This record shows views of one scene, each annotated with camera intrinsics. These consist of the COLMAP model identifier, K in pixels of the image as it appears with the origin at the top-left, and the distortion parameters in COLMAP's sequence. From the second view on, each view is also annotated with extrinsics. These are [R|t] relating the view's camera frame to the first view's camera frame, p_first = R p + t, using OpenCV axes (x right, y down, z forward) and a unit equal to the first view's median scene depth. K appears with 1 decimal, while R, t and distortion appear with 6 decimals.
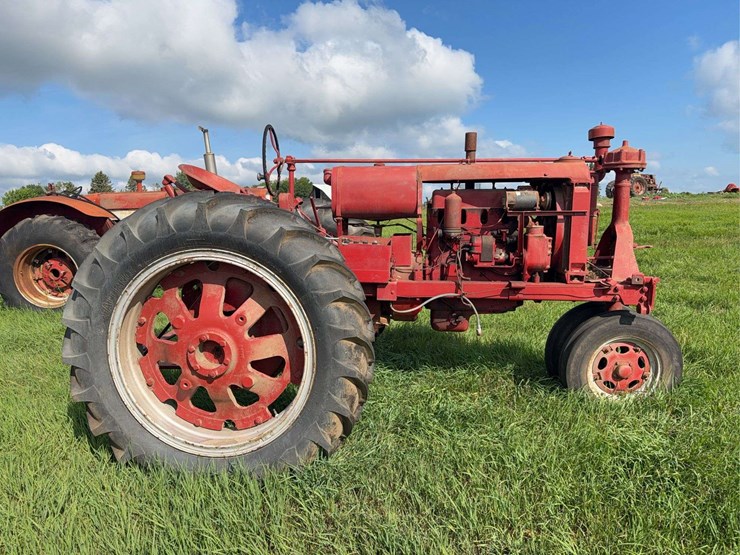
lens RADIAL K [[570.2, 0, 349.1], [0, 570.2, 276.1], [0, 0, 1]] dist [0.003031, -0.005406]
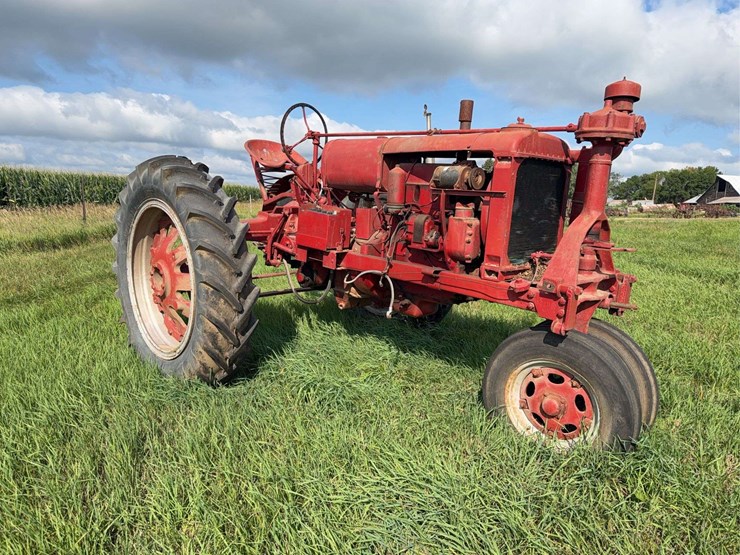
lens RADIAL K [[570.2, 0, 349.1], [0, 570.2, 276.1], [0, 0, 1]] dist [0.003031, -0.005406]
pose [[0.738899, 0.153245, -0.656158, 0.752316], [-0.138841, 0.987525, 0.074285, -0.024234], [0.659356, 0.036212, 0.750958, 0.241598]]
